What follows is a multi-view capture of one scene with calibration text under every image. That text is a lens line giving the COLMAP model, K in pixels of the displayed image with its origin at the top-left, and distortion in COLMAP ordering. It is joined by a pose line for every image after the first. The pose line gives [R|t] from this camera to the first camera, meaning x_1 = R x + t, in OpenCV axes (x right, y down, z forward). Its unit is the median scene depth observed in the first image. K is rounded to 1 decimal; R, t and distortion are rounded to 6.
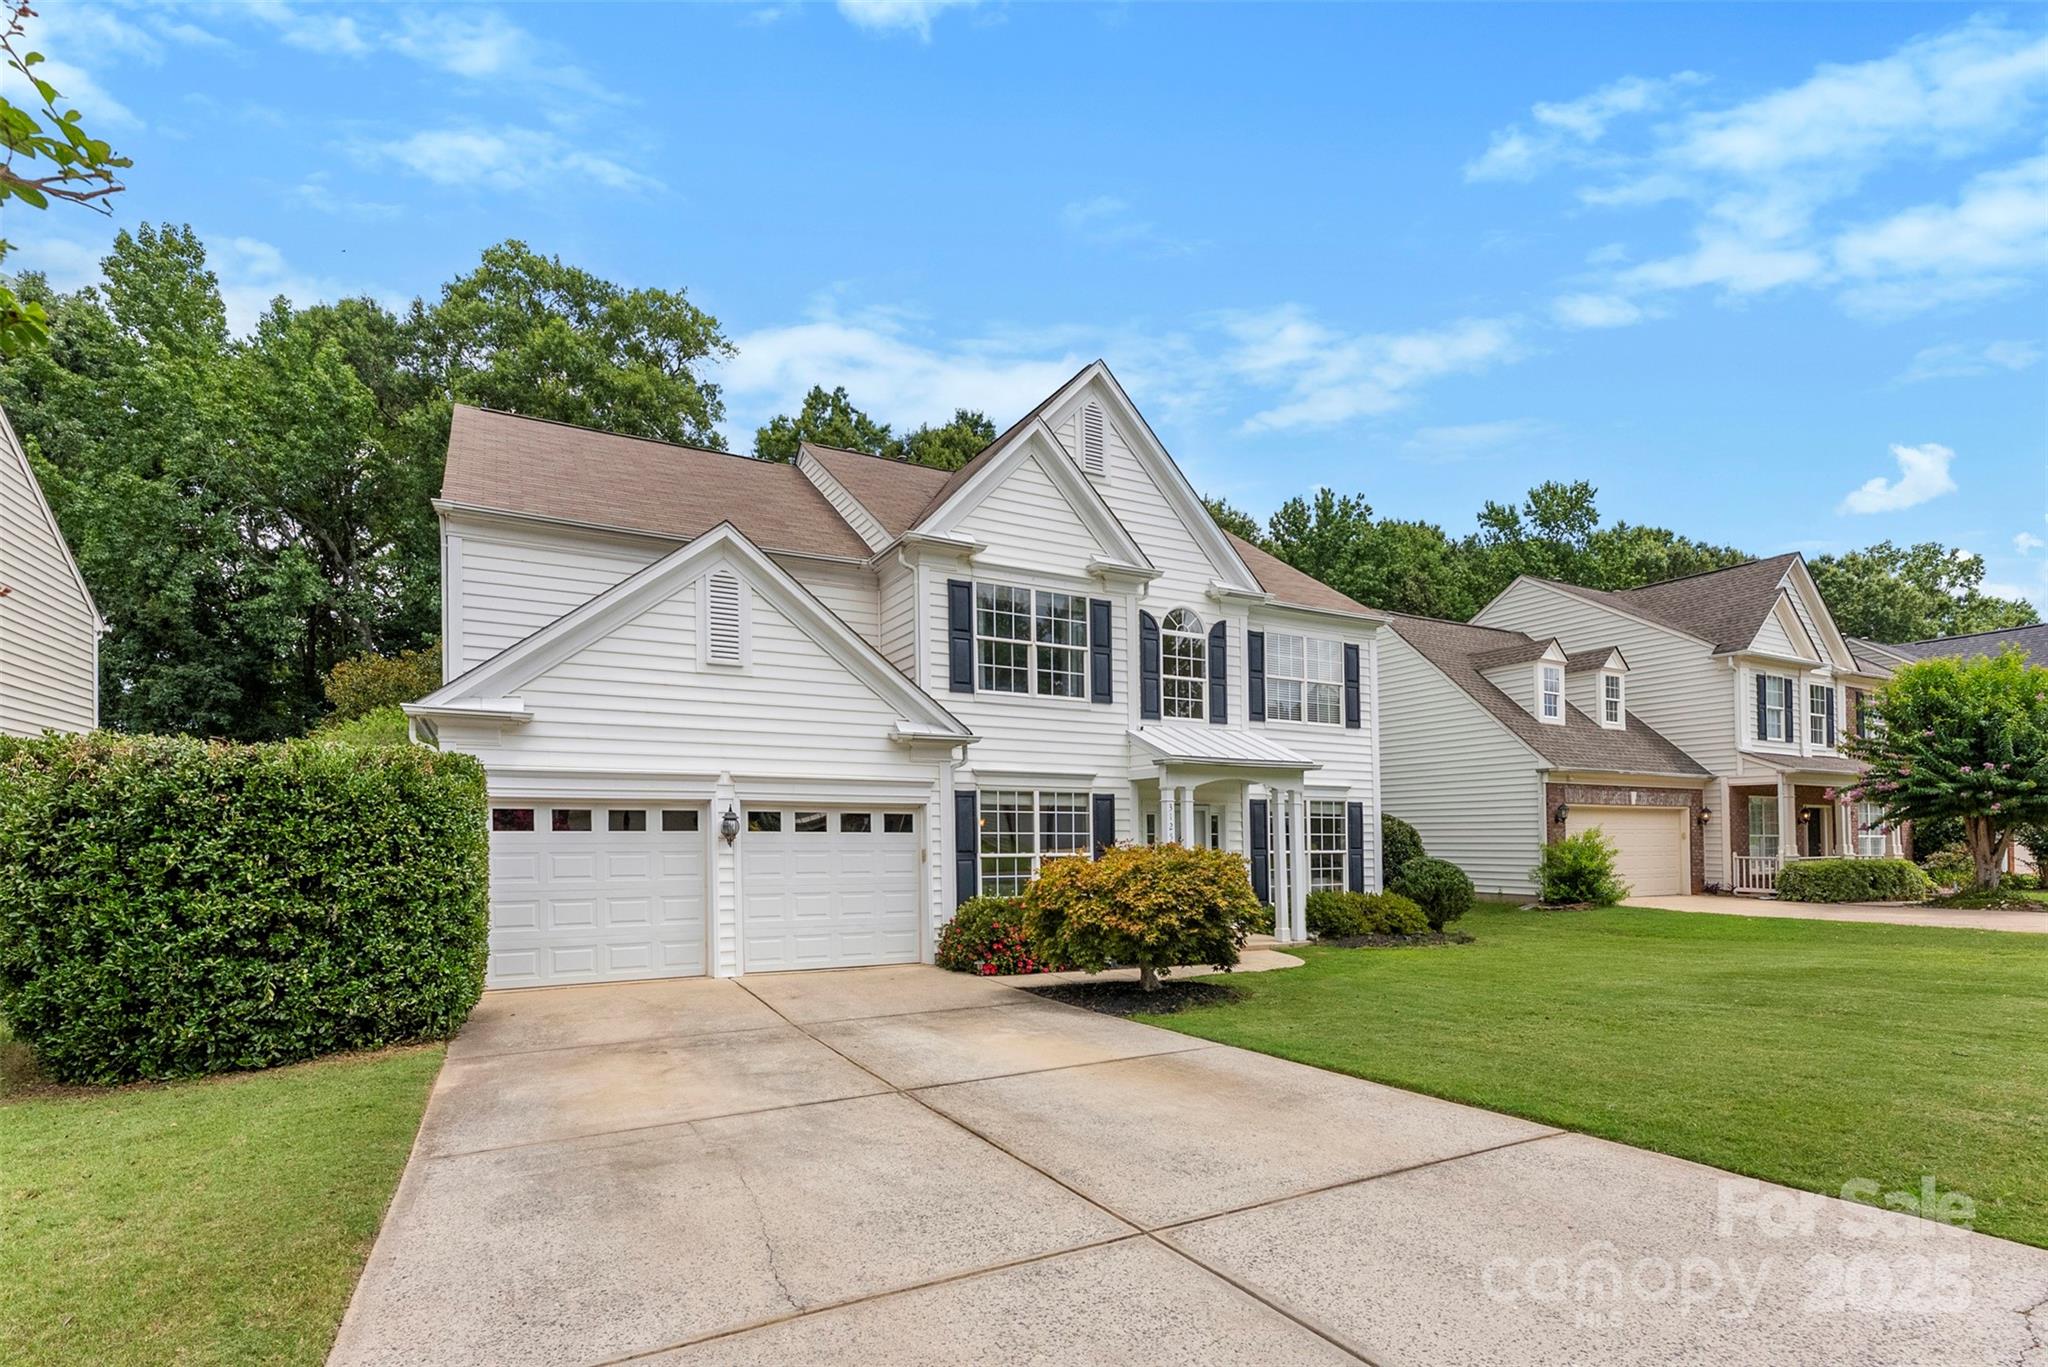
lens RADIAL K [[904.3, 0, 1022.2], [0, 904.3, 585.7], [0, 0, 1]] dist [-0.003883, -0.000594]
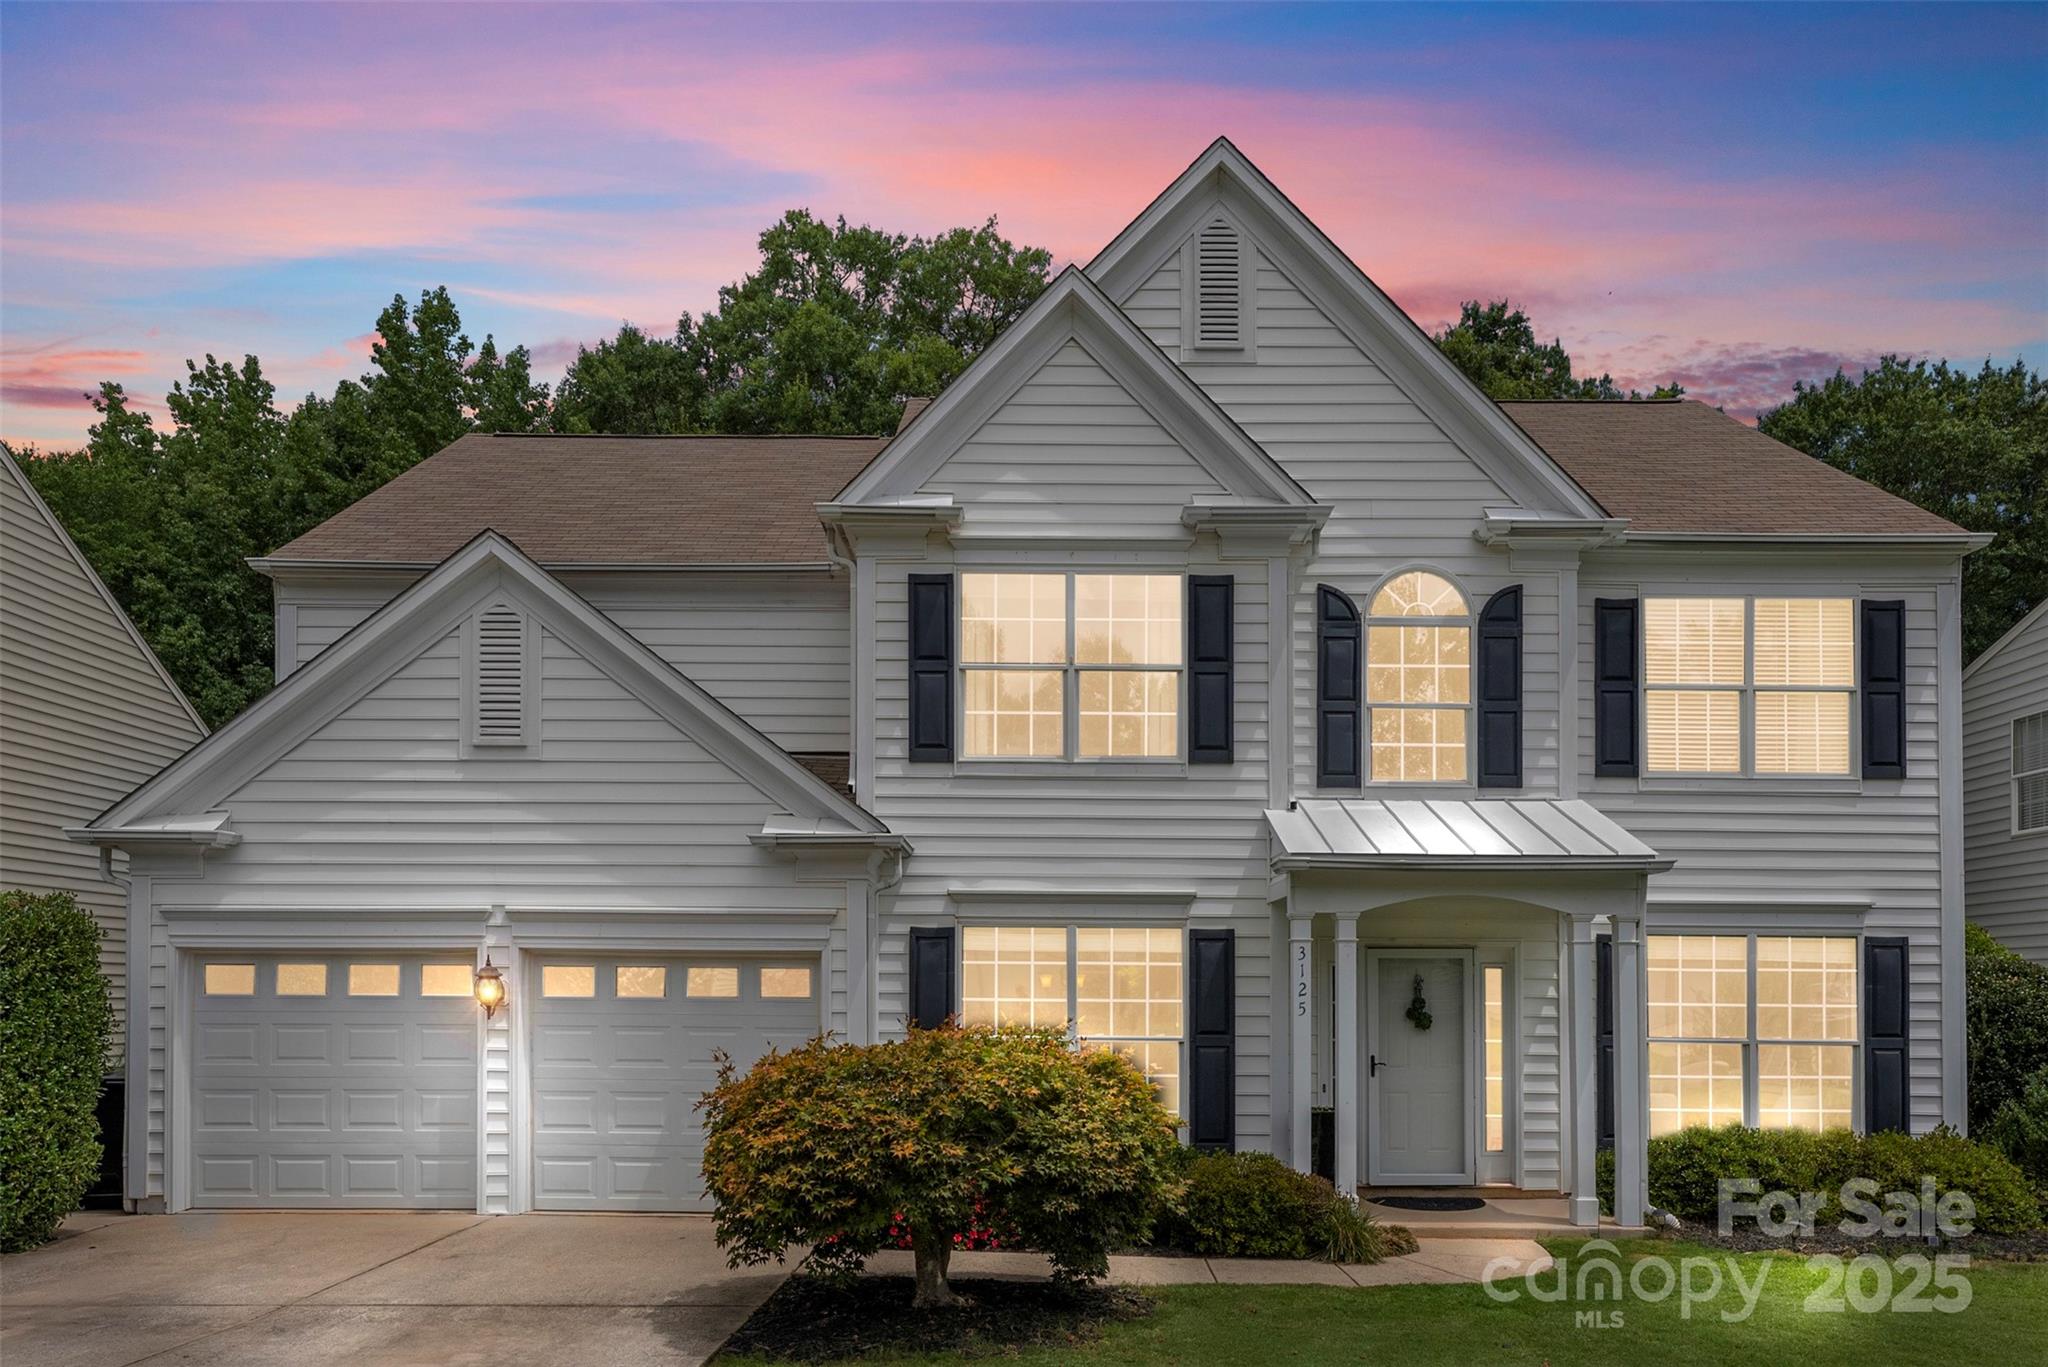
lens RADIAL K [[1389.9, 0, 1024.0], [0, 1389.9, 683.5], [0, 0, 1]] dist [0.000750, 0.000502]
pose [[0.887461, -0.100536, -0.449783, 0.379898], [0.117863, 0.992973, 0.010602, 0.061636], [0.445557, -0.062422, 0.893075, 0.214807]]
